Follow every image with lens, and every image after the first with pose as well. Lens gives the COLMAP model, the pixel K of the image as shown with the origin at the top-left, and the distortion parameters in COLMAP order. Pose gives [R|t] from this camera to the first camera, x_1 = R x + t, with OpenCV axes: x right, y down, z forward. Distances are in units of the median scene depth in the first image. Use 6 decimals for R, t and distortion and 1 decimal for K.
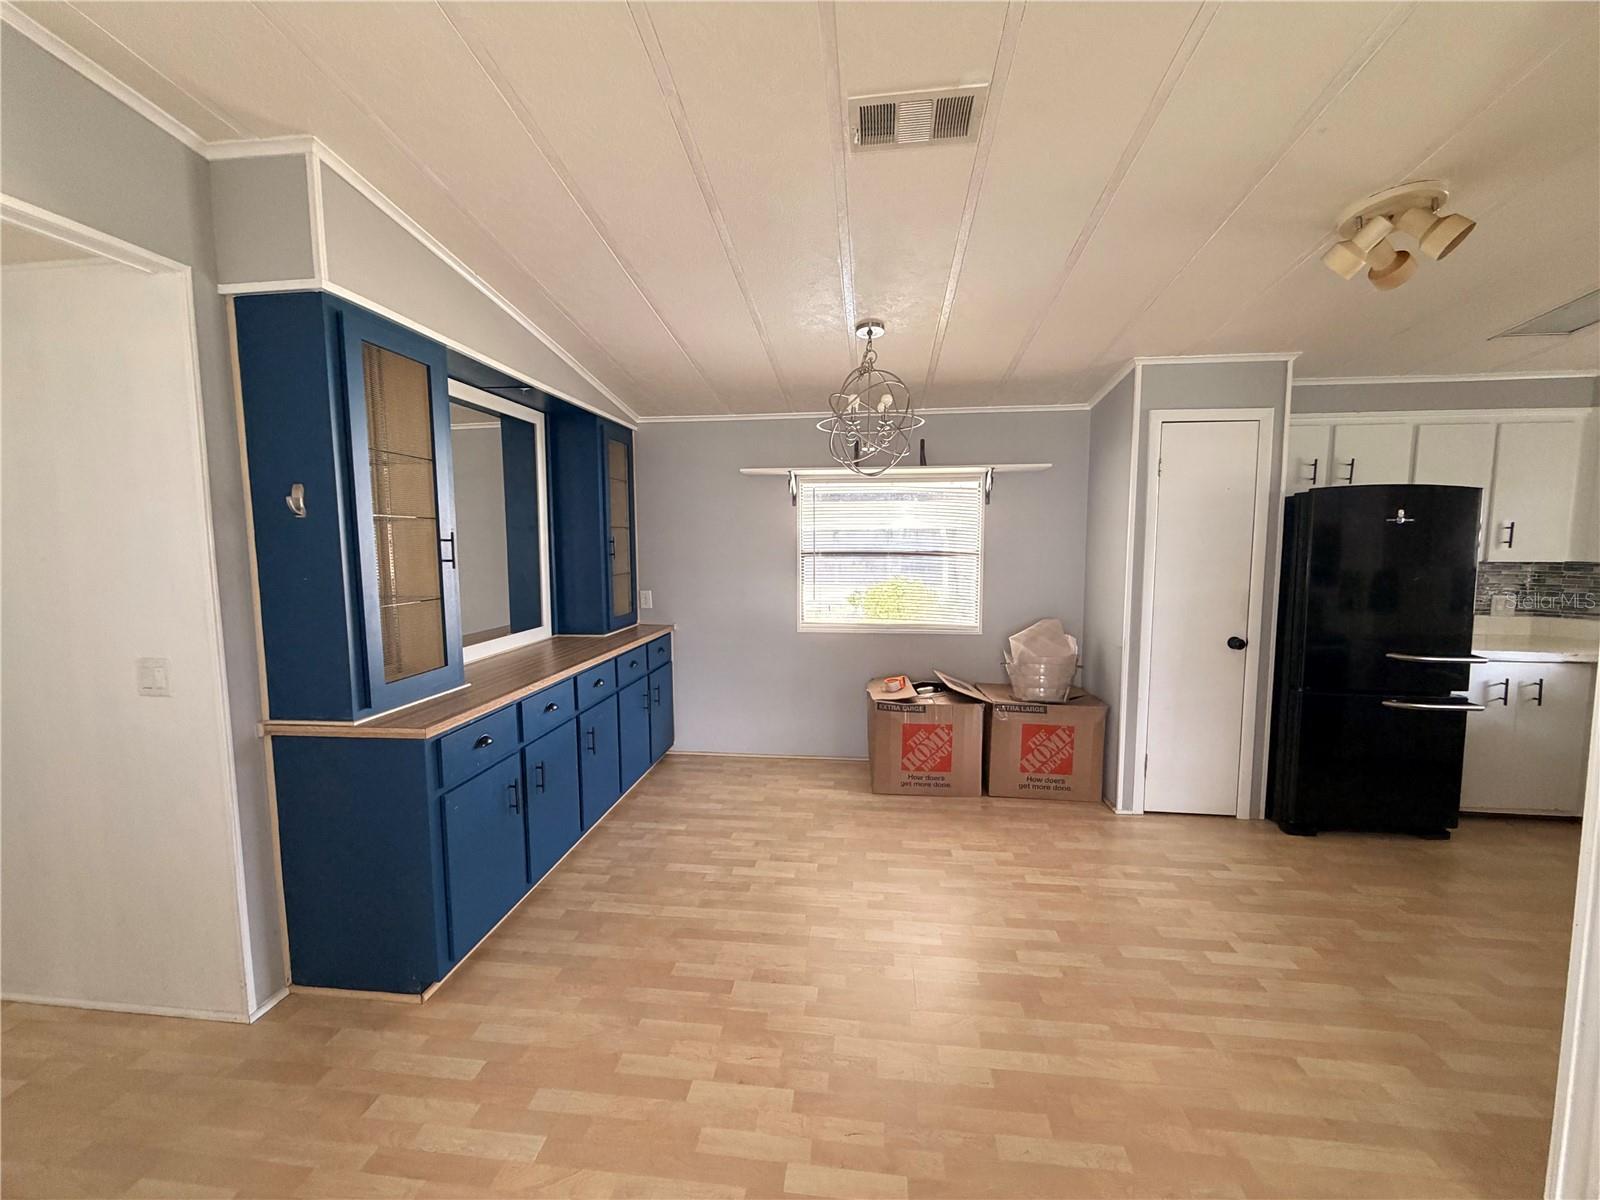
lens RADIAL K [[634.7, 0, 808.0], [0, 634.7, 604.2], [0, 0, 1]] dist [-0.002351, 0.000503]
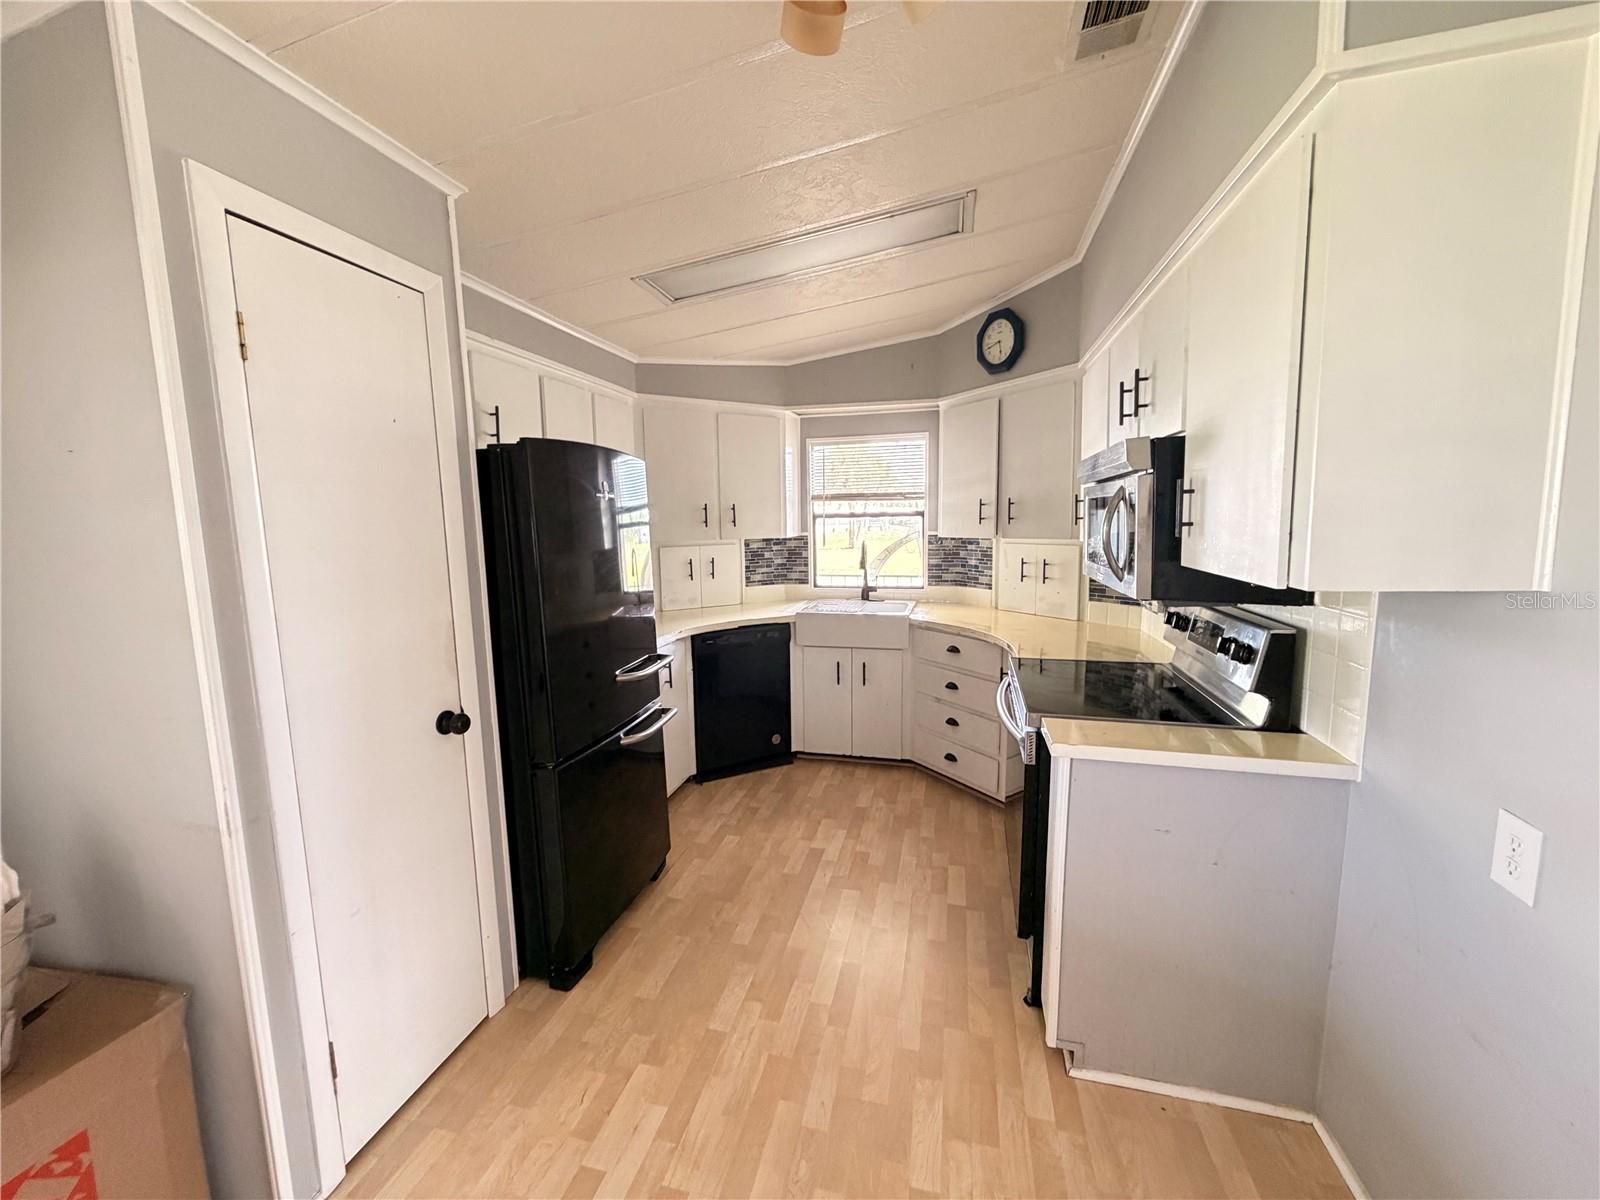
lens RADIAL K [[634.7, 0, 808.9], [0, 634.7, 592.9], [0, 0, 1]] dist [-0.002351, 0.000503]
pose [[0.137131, -0.124721, 0.982670, 0.206576], [0.114701, 0.987368, 0.109311, -0.066324], [-0.983890, 0.097724, 0.149704, 0.600734]]
